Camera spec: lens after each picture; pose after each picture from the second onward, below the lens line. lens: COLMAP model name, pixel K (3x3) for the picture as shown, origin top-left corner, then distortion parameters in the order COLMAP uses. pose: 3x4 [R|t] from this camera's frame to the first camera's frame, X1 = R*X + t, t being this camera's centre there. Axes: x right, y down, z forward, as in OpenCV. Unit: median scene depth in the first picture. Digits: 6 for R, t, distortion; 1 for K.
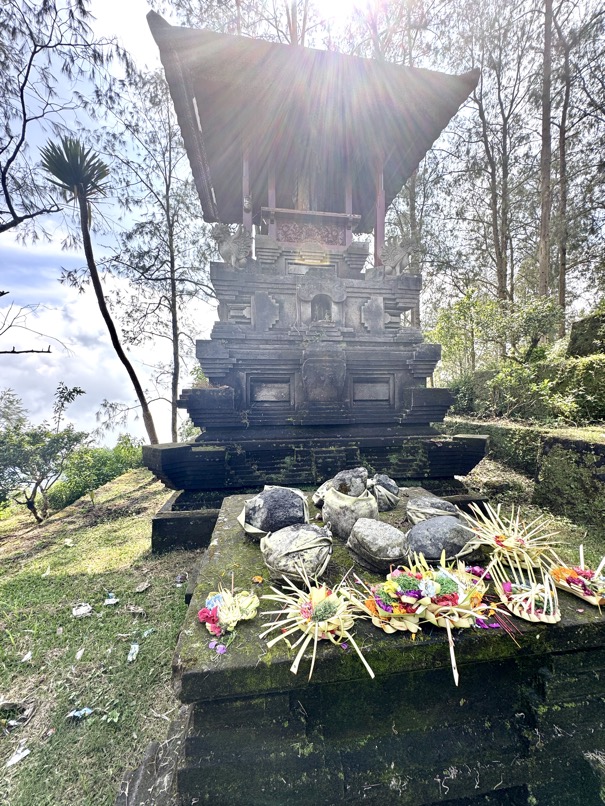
lens RADIAL K [[323.9, 0, 301.4], [0, 323.9, 403.9], [0, 0, 1]] dist [0.001018, 0.000053]
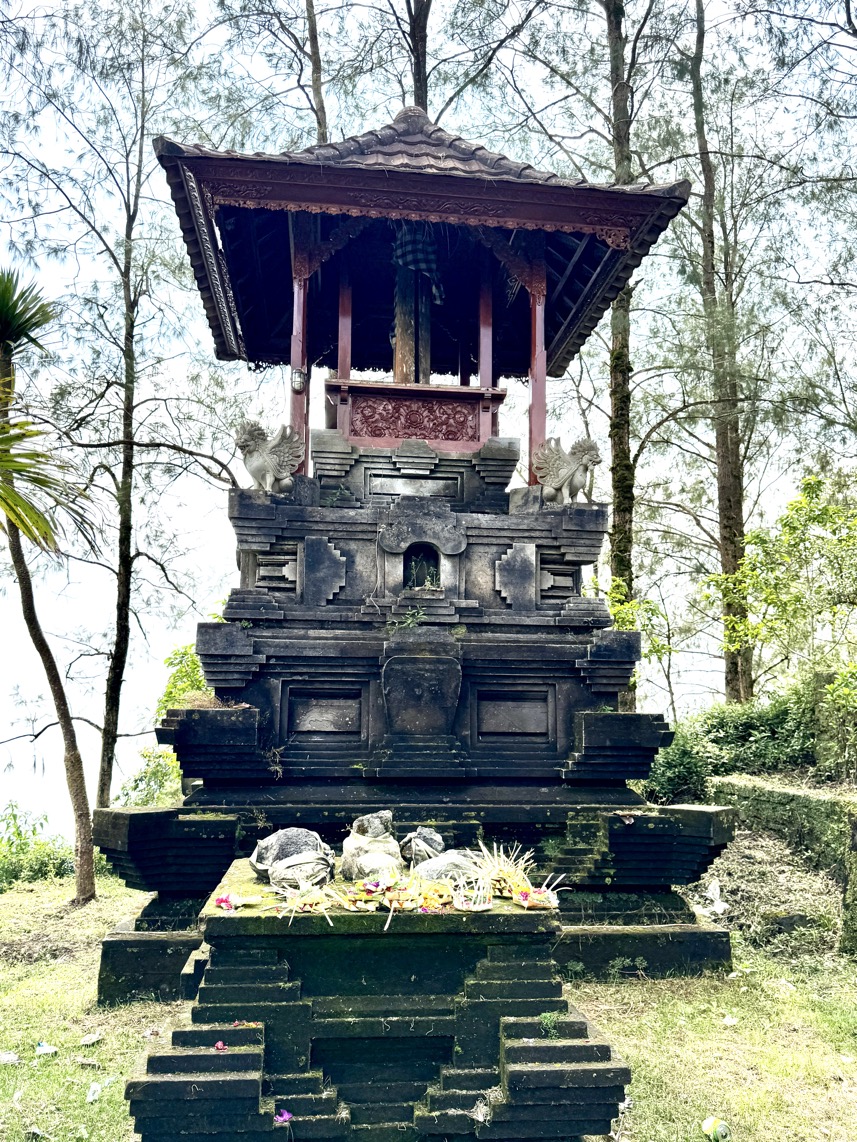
lens RADIAL K [[935.8, 0, 431.1], [0, 935.8, 566.0], [0, 0, 1]] dist [0.084697, -0.031572]
pose [[0.999362, 0.011314, -0.033881, 0.133178], [-0.017191, 0.983782, -0.178541, -0.004598], [0.031311, 0.179010, 0.983349, -0.594602]]
